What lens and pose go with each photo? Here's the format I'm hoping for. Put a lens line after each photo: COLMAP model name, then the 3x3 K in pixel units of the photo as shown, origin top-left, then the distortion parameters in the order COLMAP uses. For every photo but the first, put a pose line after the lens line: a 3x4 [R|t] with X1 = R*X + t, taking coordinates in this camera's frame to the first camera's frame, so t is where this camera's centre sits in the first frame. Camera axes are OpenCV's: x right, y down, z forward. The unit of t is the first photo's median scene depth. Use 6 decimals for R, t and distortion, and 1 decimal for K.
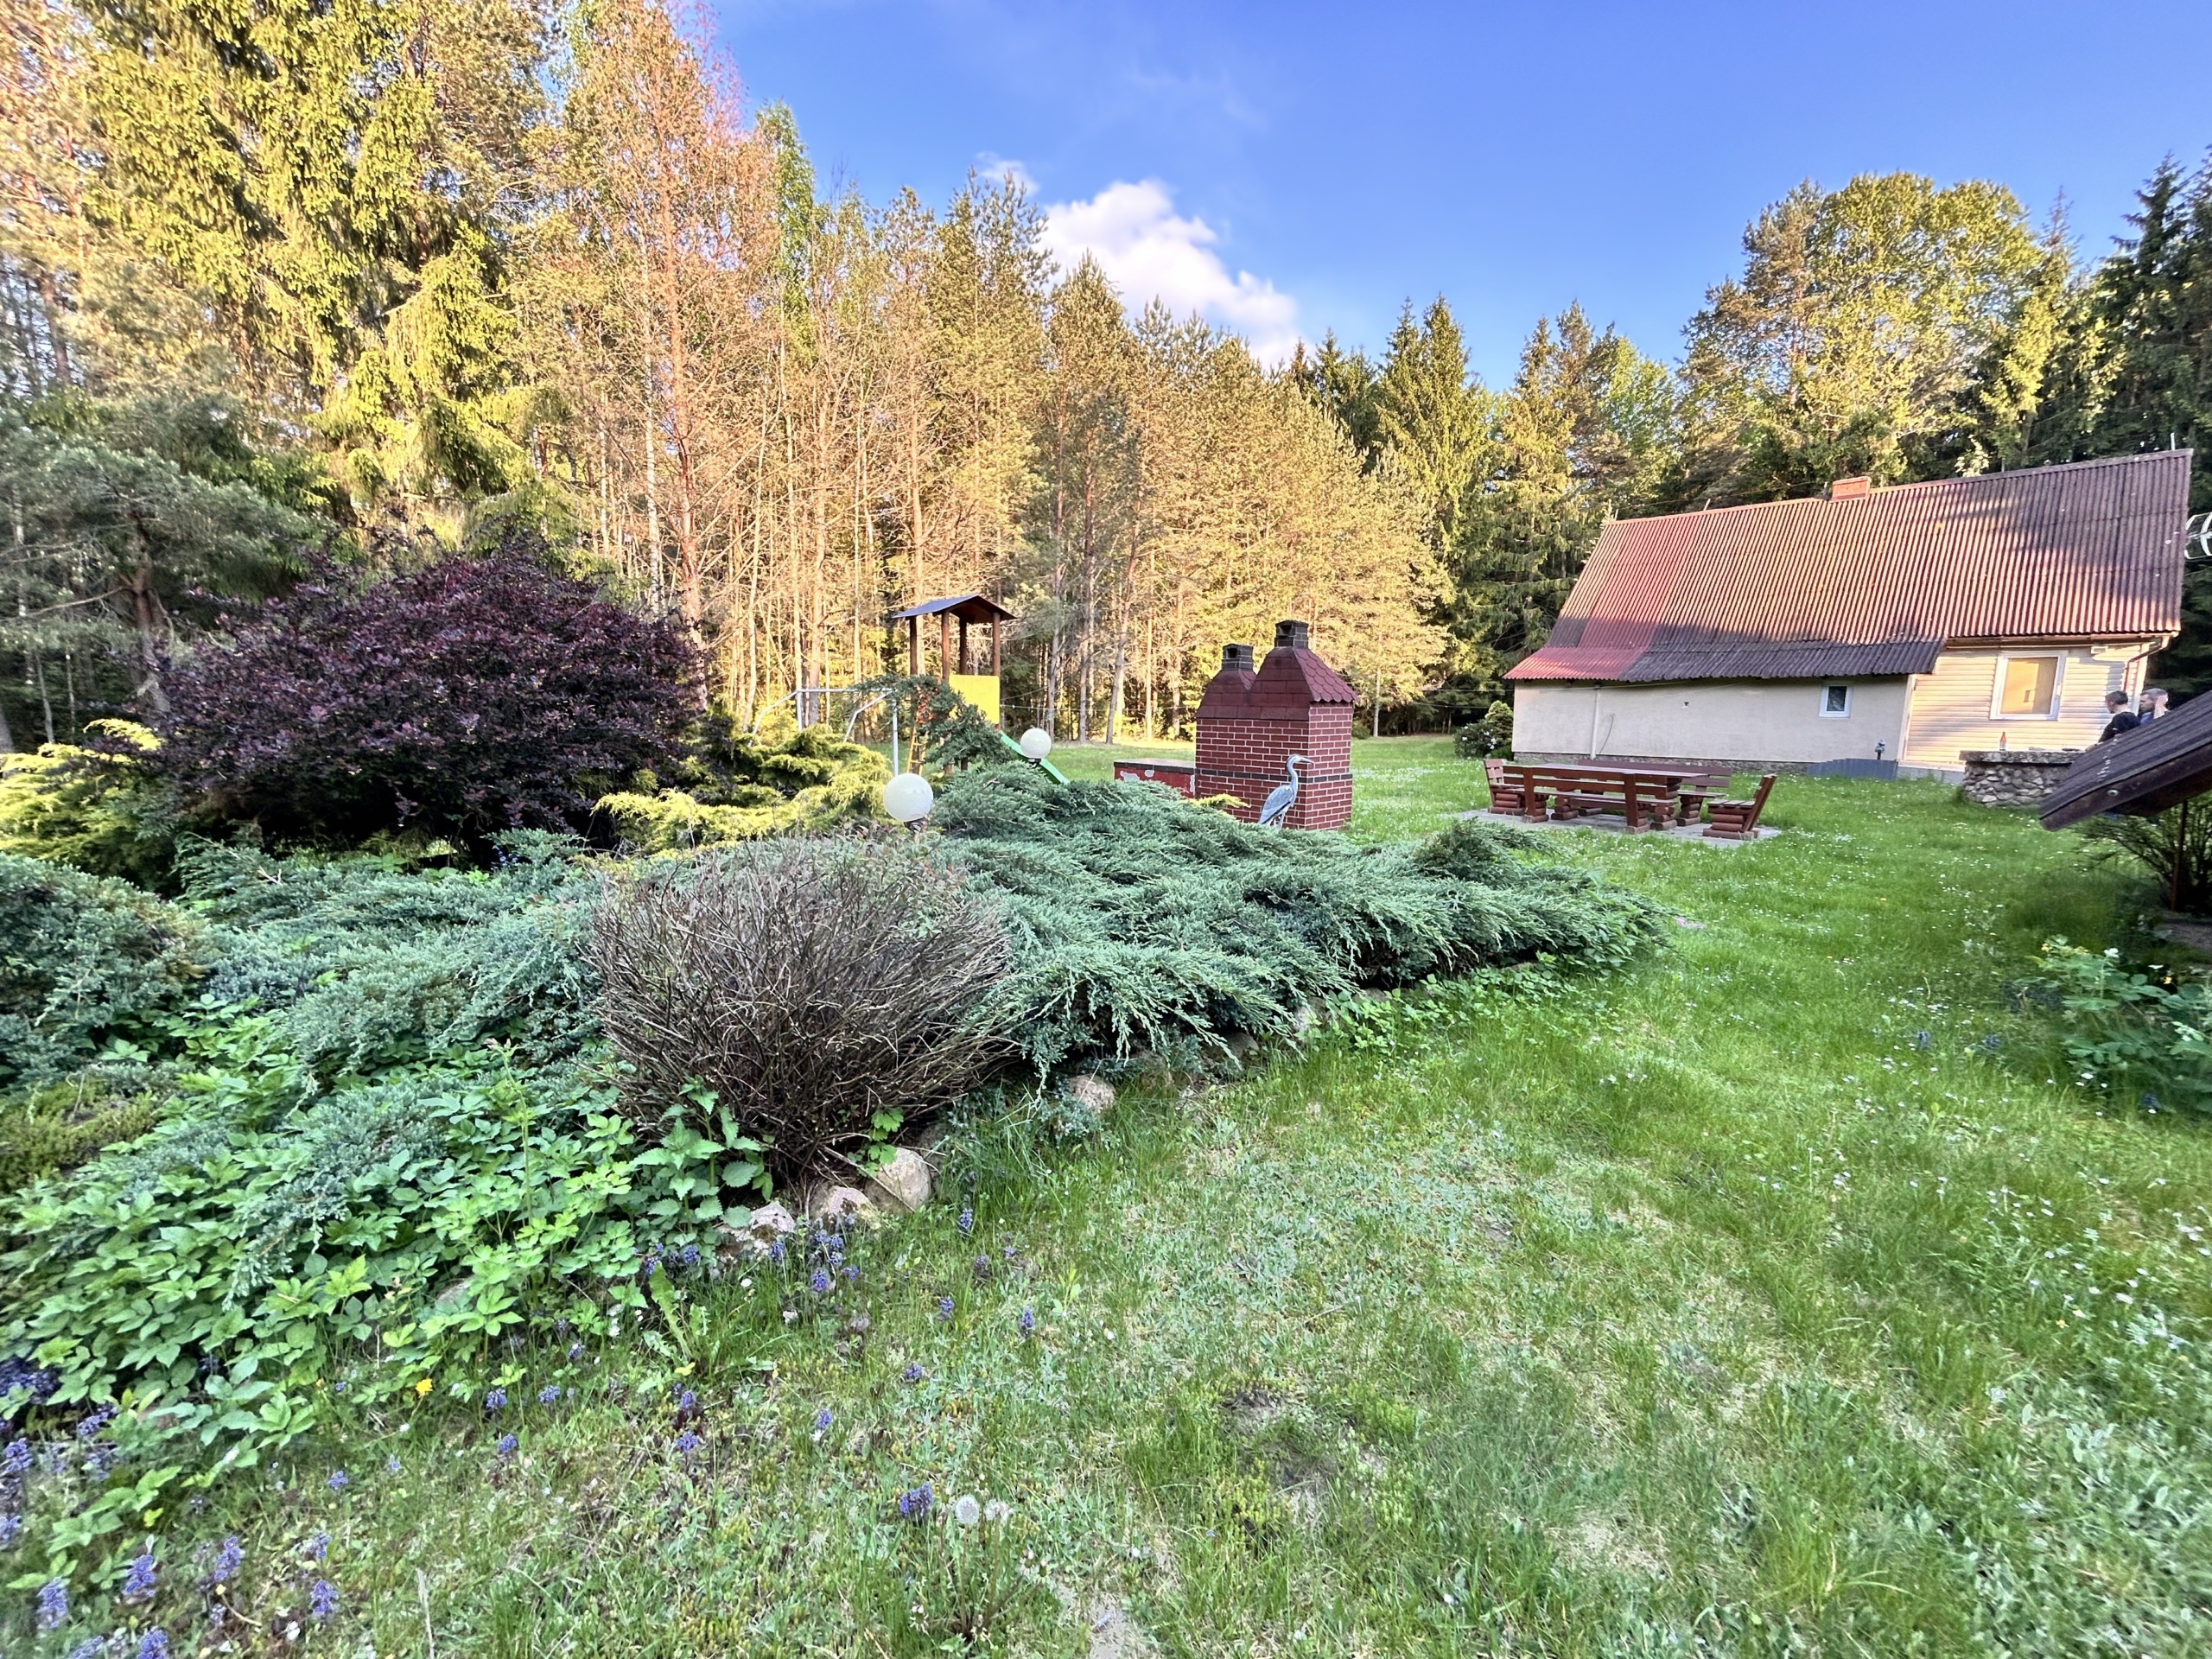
lens RADIAL K [[889.6, 0, 1103.5], [0, 889.6, 827.5], [0, 0, 1]] dist [-0.001614, 0.000968]
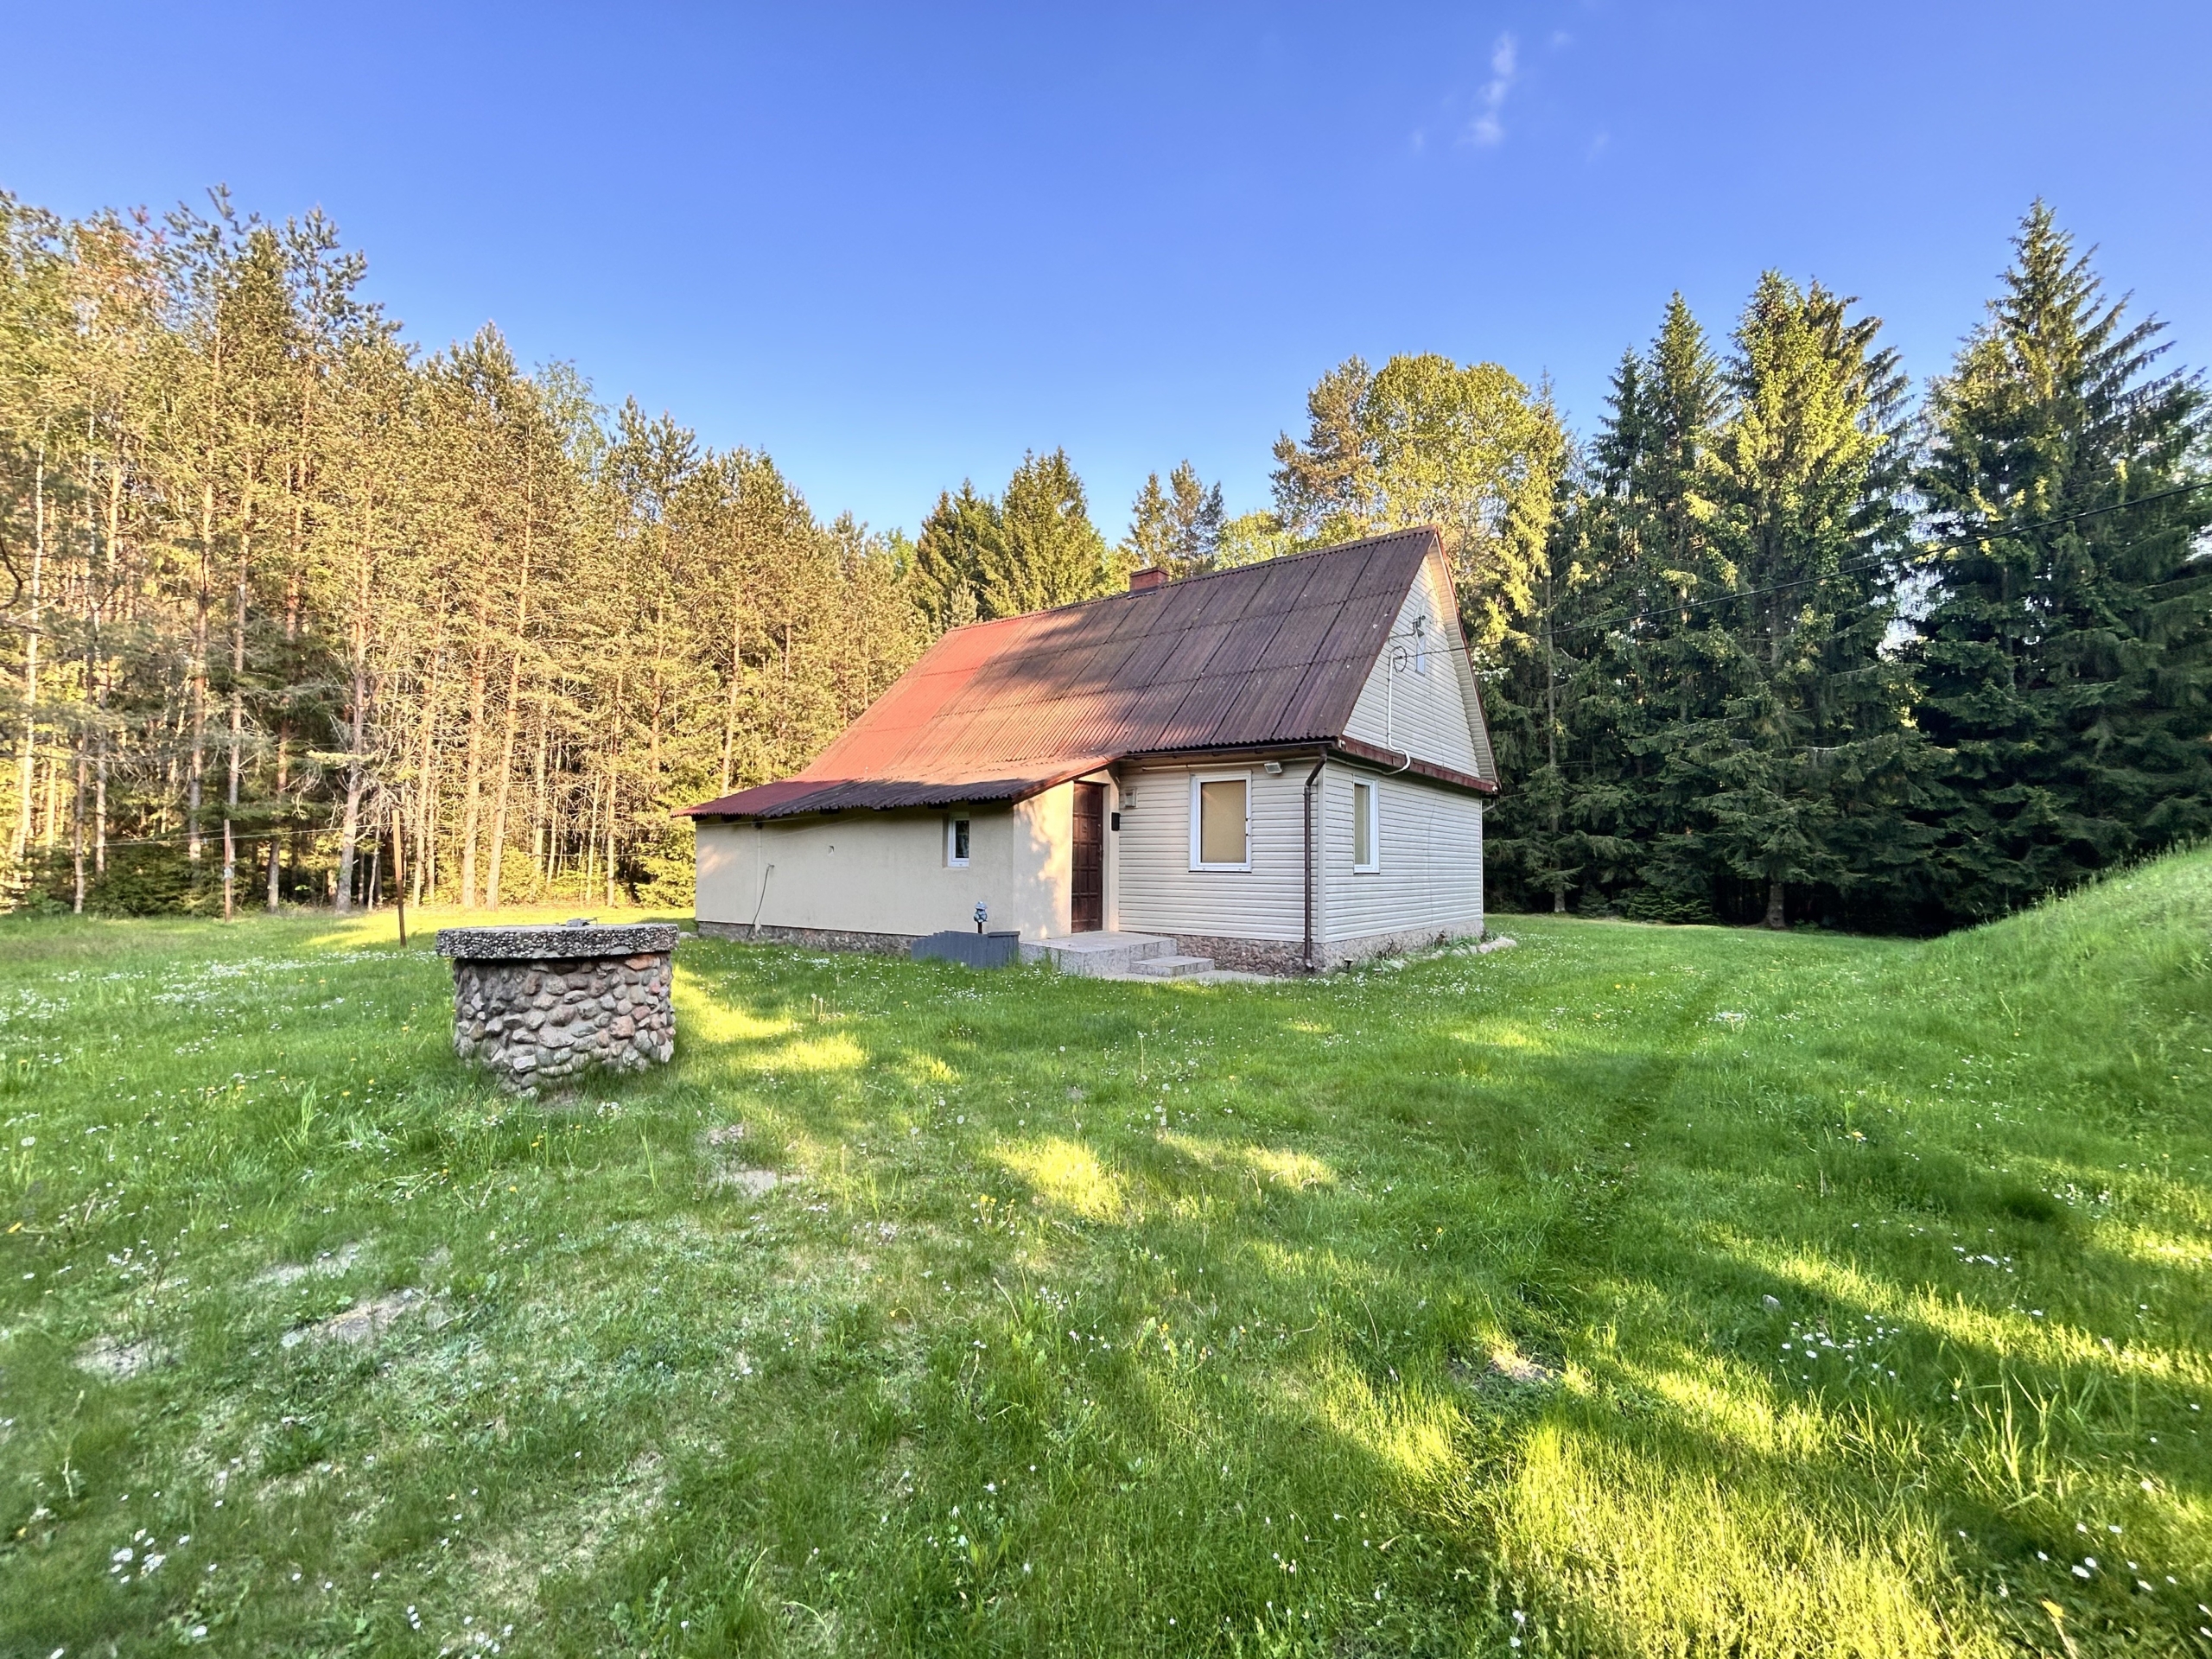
lens RADIAL K [[889.6, 0, 1116.0], [0, 889.6, 828.3], [0, 0, 1]] dist [-0.001614, 0.000968]
pose [[0.987464, 0.008648, 0.157606, 0.419643], [0.019190, 0.984513, -0.174256, -0.017203], [-0.156672, 0.175096, 0.972006, 0.161393]]
